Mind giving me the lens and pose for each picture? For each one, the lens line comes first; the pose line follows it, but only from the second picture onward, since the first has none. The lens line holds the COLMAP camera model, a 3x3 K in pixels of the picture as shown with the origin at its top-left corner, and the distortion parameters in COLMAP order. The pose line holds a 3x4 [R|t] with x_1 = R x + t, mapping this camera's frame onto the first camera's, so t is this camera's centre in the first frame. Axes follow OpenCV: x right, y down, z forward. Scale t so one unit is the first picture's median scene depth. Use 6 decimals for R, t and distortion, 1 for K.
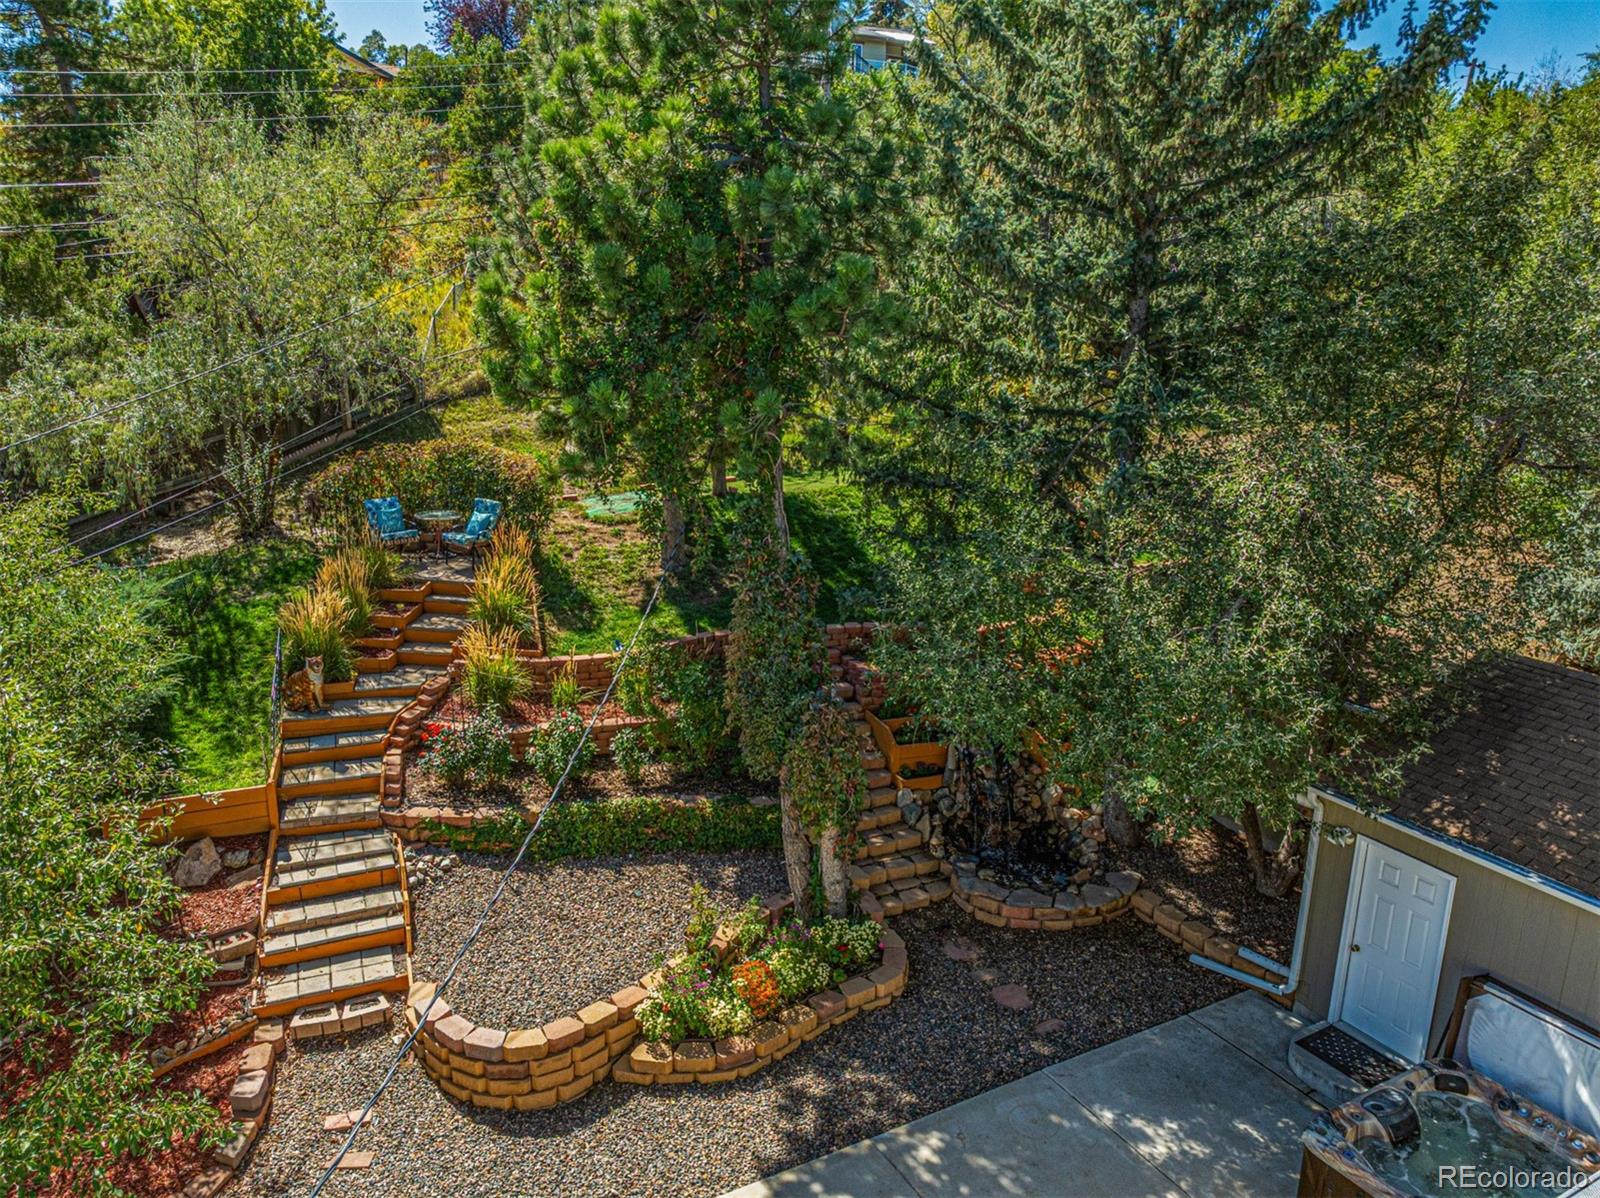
lens RADIAL K [[1133.9, 0, 792.6], [0, 1133.9, 603.3], [0, 0, 1]] dist [-0.042472, -0.005712]
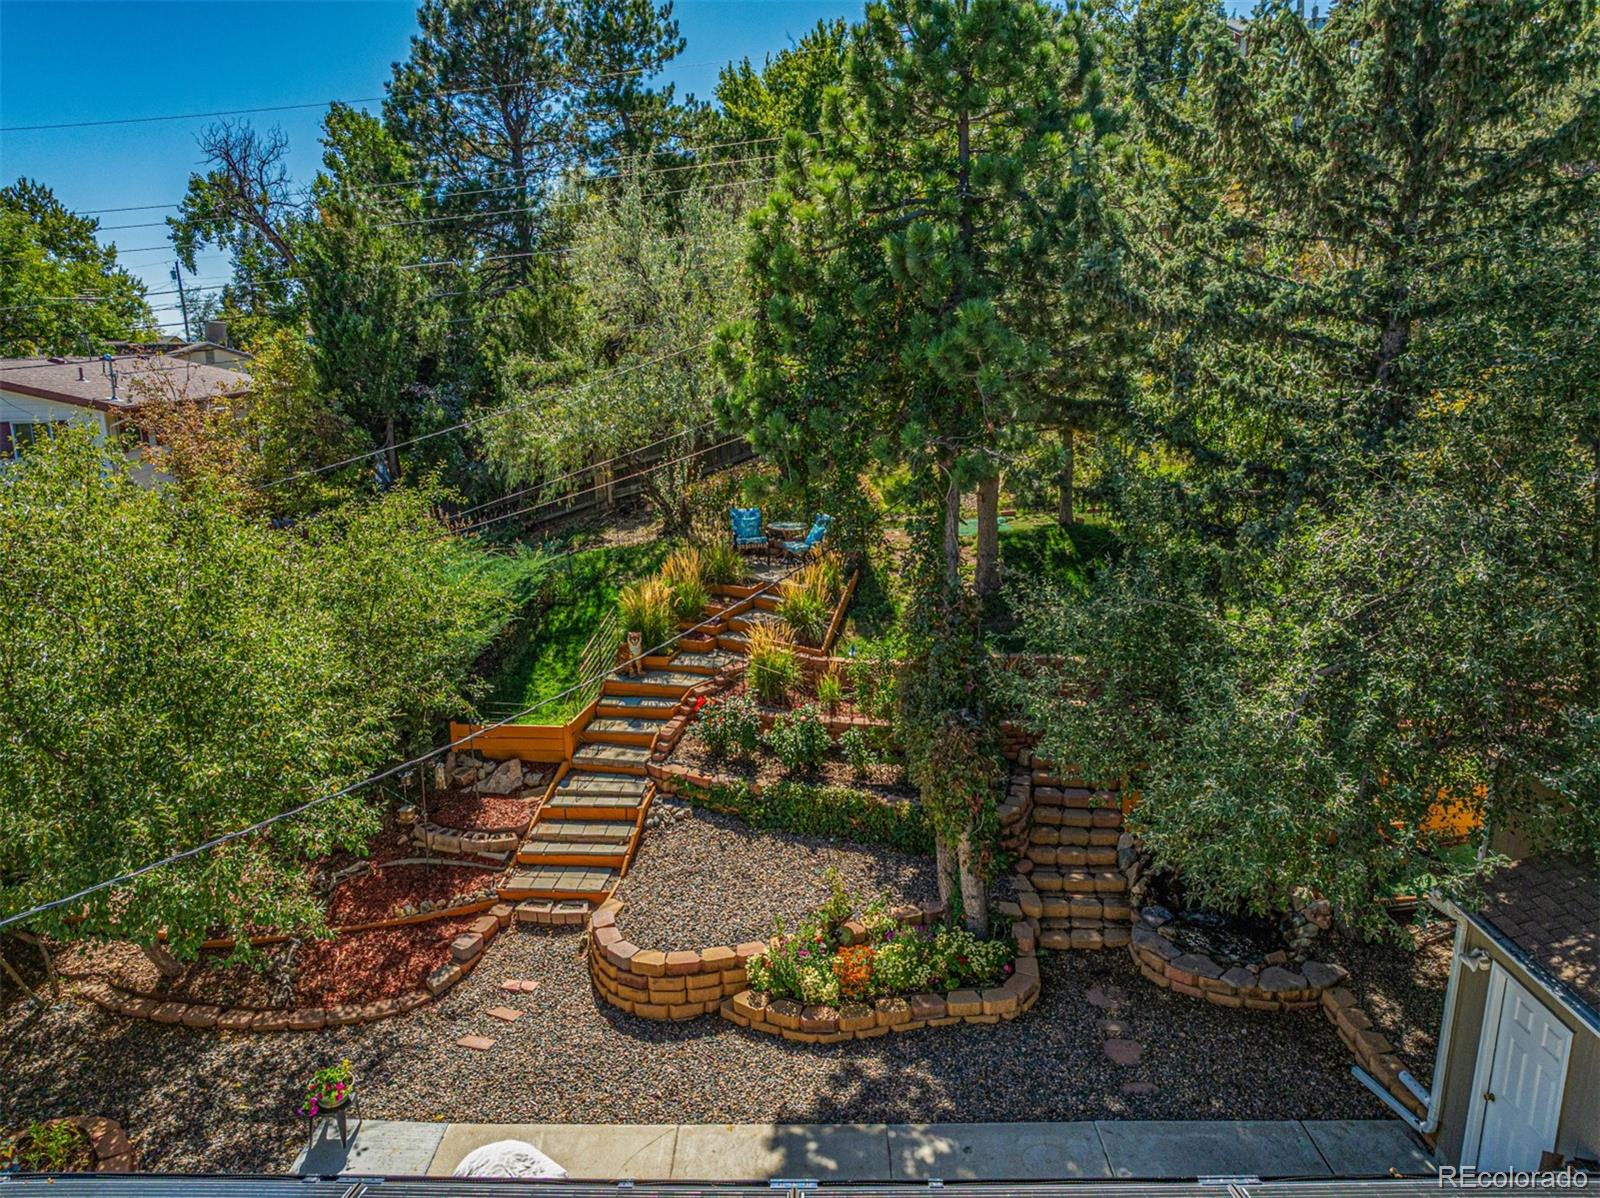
lens RADIAL K [[1133.9, 0, 792.6], [0, 1133.9, 603.3], [0, 0, 1]] dist [-0.042472, -0.005712]
pose [[0.872229, 0.094923, -0.479798, 0.369194], [-0.105130, 0.994443, 0.005624, -0.010186], [0.477666, 0.045536, 0.877361, -0.001802]]
